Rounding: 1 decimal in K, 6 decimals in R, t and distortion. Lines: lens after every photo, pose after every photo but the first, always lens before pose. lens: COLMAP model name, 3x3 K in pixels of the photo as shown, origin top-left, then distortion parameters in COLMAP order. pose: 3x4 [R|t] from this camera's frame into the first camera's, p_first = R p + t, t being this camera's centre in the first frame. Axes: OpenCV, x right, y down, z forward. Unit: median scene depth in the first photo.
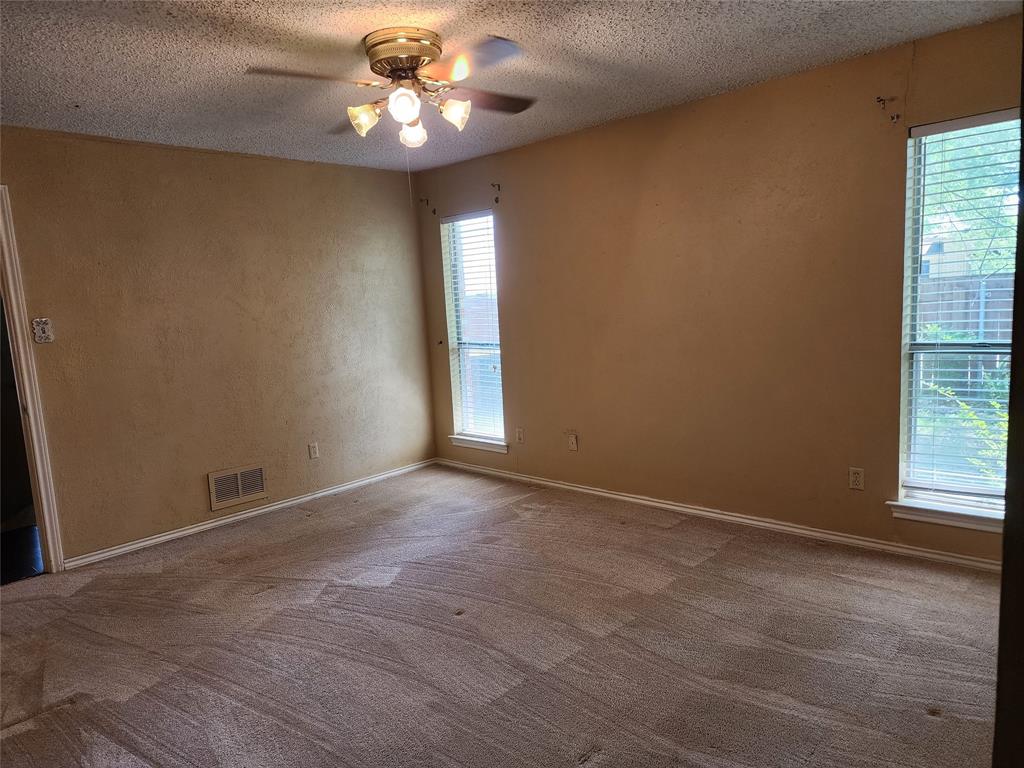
lens RADIAL K [[688.3, 0, 506.4], [0, 688.3, 388.9], [0, 0, 1]] dist [0.061414, -0.054899]
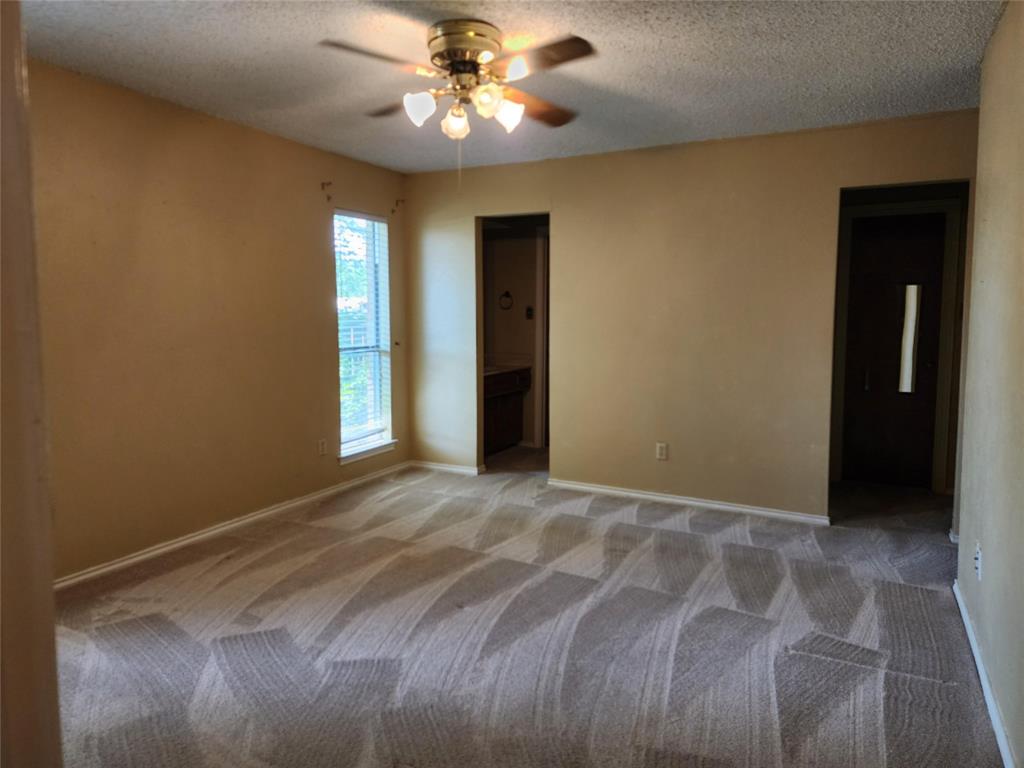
lens RADIAL K [[688.3, 0, 506.4], [0, 688.3, 388.9], [0, 0, 1]] dist [0.061414, -0.054899]
pose [[-0.280478, -0.068878, 0.957386, -0.949312], [0.124676, 0.986358, 0.107487, -0.092107], [-0.951729, 0.149511, -0.268064, 1.042347]]
